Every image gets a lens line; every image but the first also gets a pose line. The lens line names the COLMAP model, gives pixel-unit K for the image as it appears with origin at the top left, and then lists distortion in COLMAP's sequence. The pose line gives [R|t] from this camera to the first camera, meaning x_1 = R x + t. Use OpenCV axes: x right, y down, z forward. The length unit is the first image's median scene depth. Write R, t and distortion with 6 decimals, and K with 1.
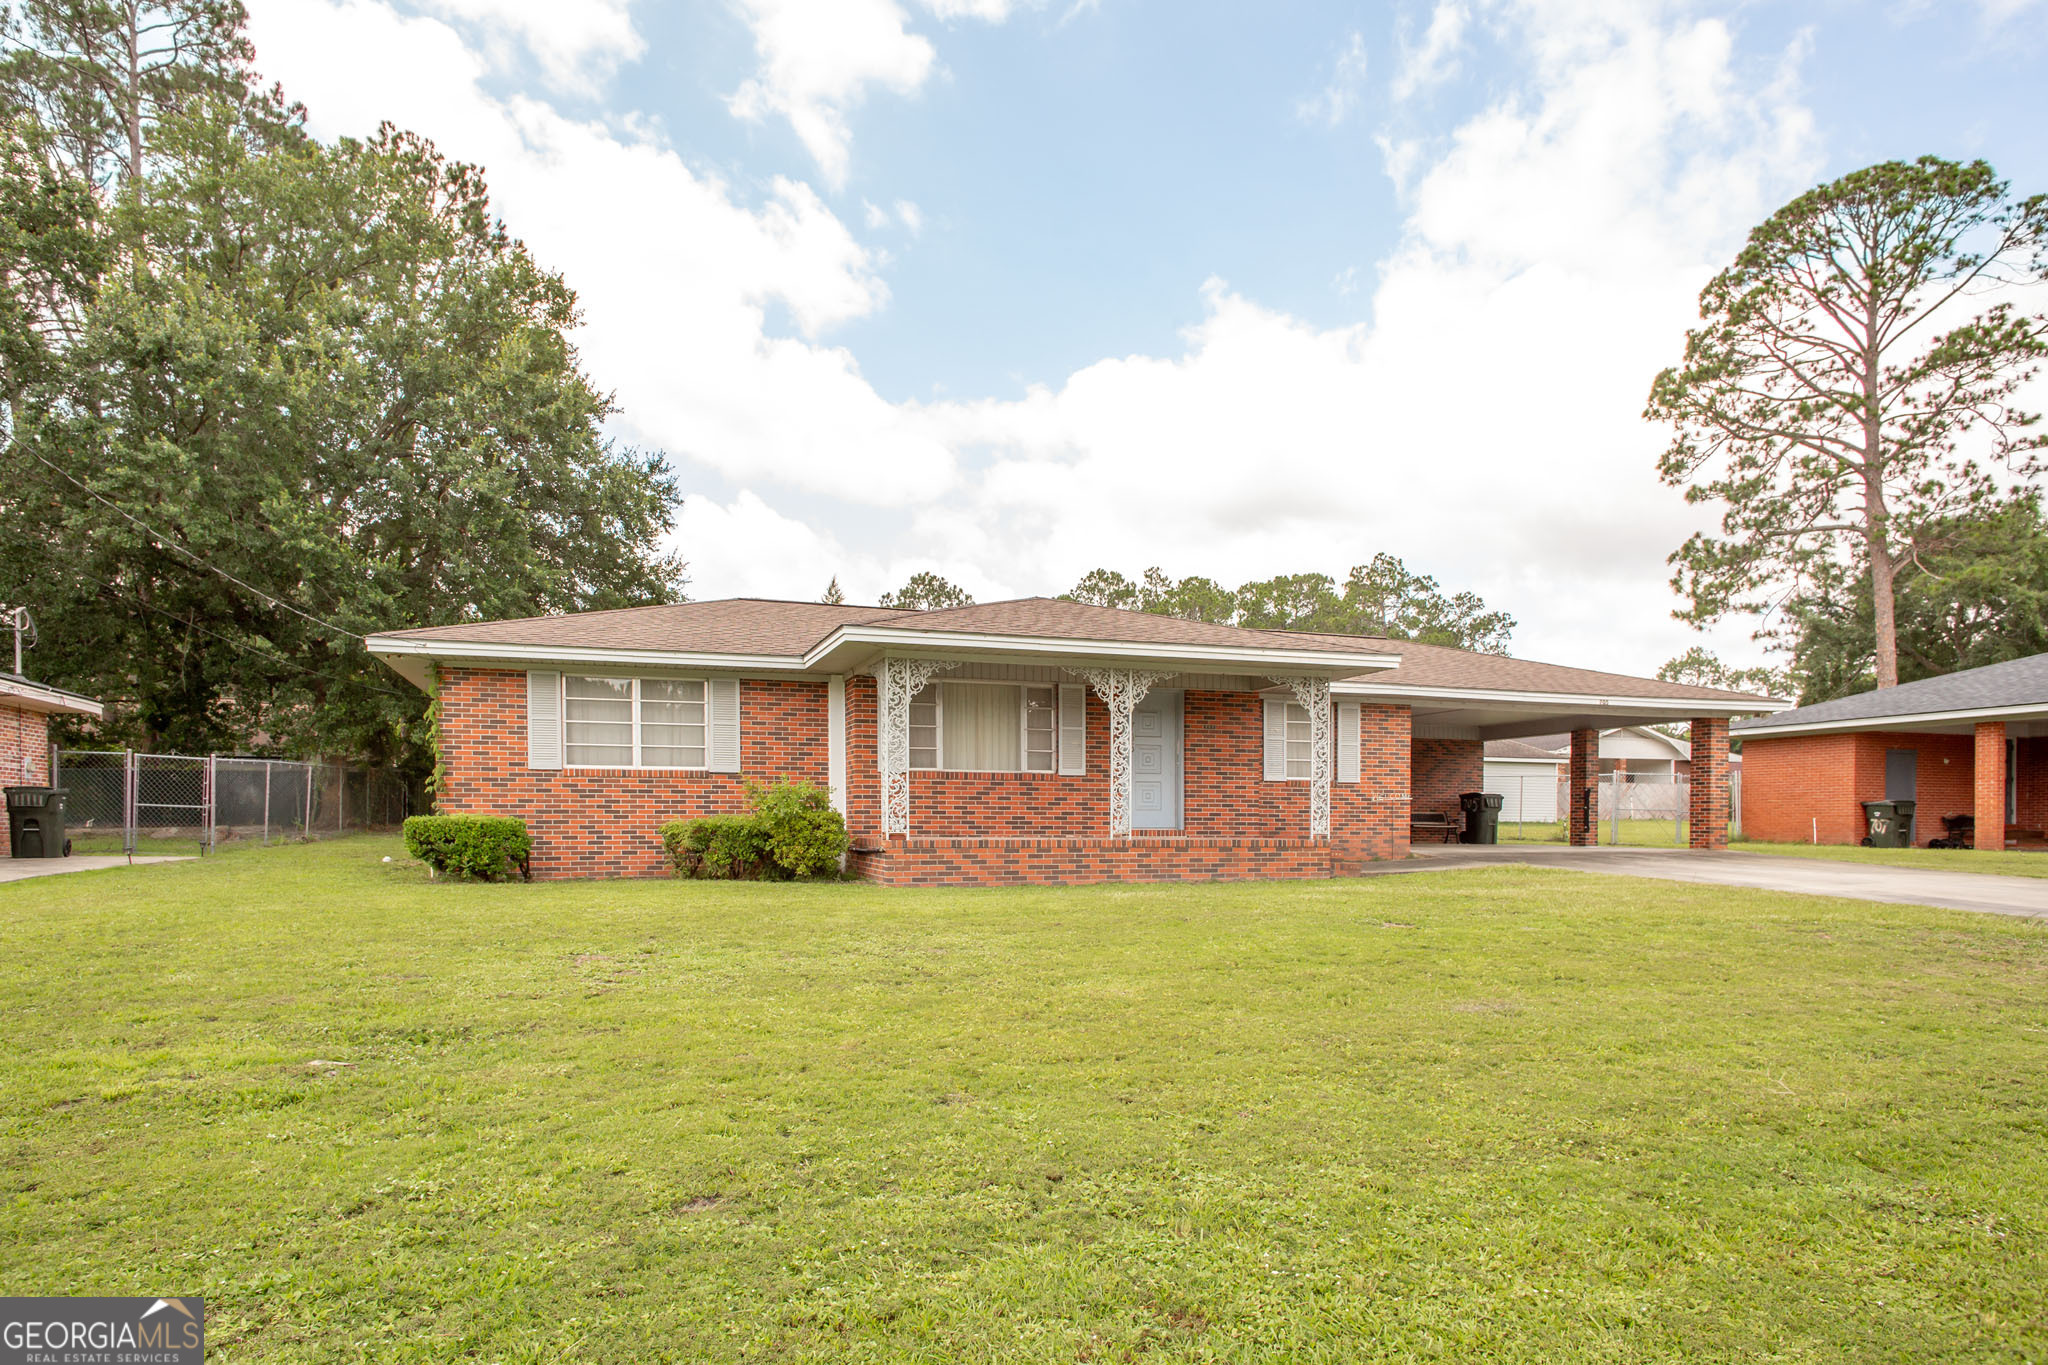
lens RADIAL K [[1210.9, 0, 1022.8], [0, 1210.9, 821.0], [0, 0, 1]] dist [0.012369, -0.004240]
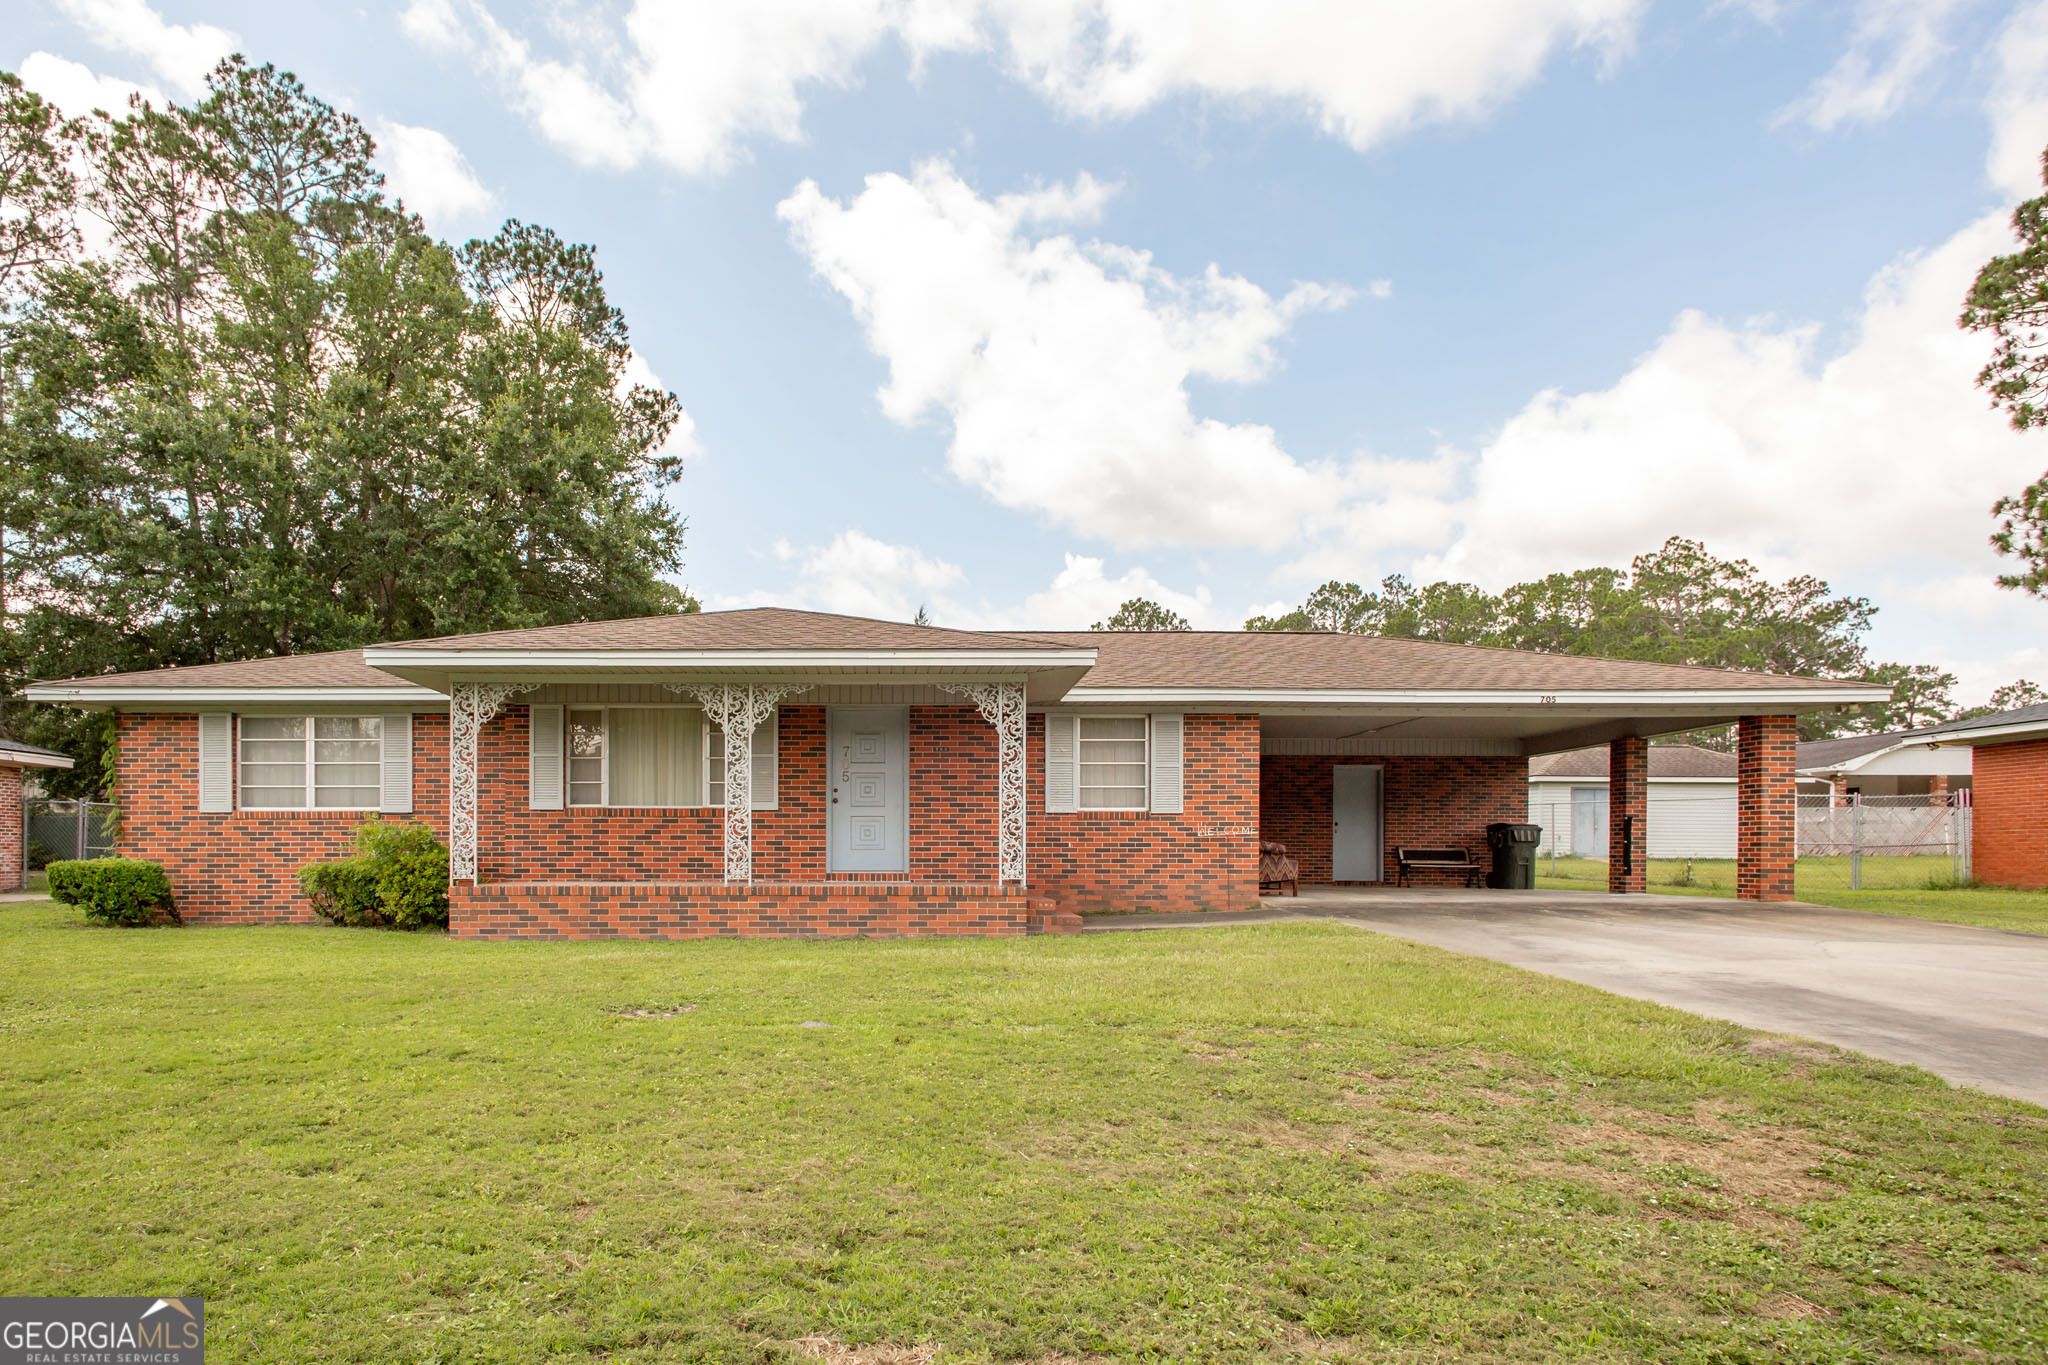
lens RADIAL K [[1210.9, 0, 1022.8], [0, 1210.9, 821.0], [0, 0, 1]] dist [0.012369, -0.004240]
pose [[0.949059, -0.012122, -0.314866, 0.335833], [0.003016, 0.999563, -0.029391, -0.002825], [0.315085, 0.026944, 0.948681, 0.167023]]
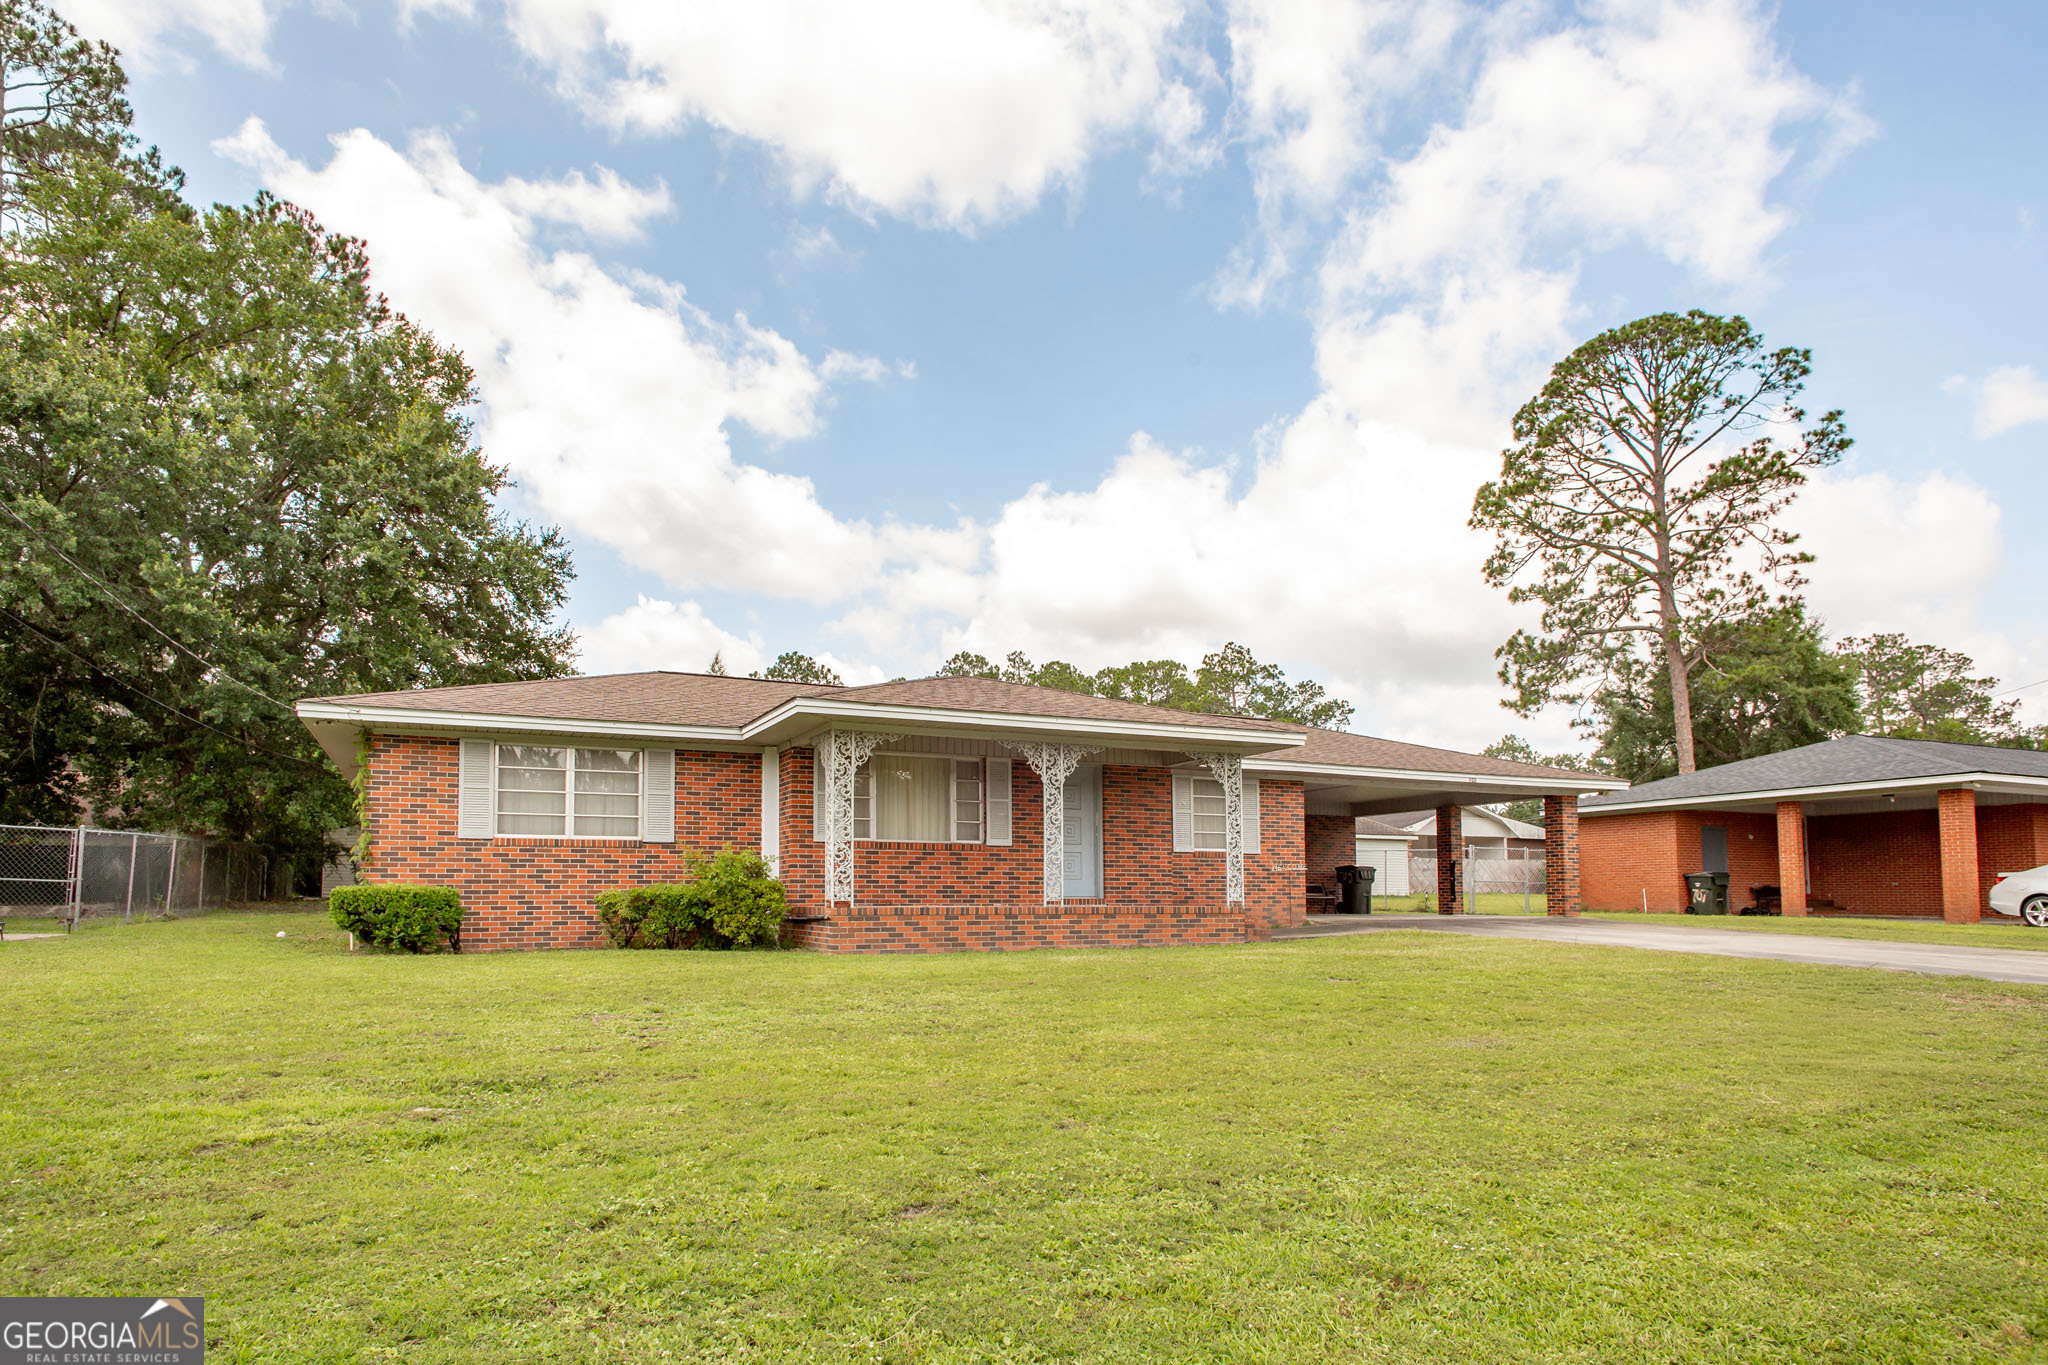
lens RADIAL K [[1207.8, 0, 1014.5], [0, 1207.8, 804.4], [0, 0, 1]] dist [0.011276, -0.003439]
pose [[0.992493, 0.004178, 0.122227, -0.049851], [0.005649, 0.996783, -0.079949, 0.006671], [-0.122168, 0.080039, 0.989277, -0.016258]]
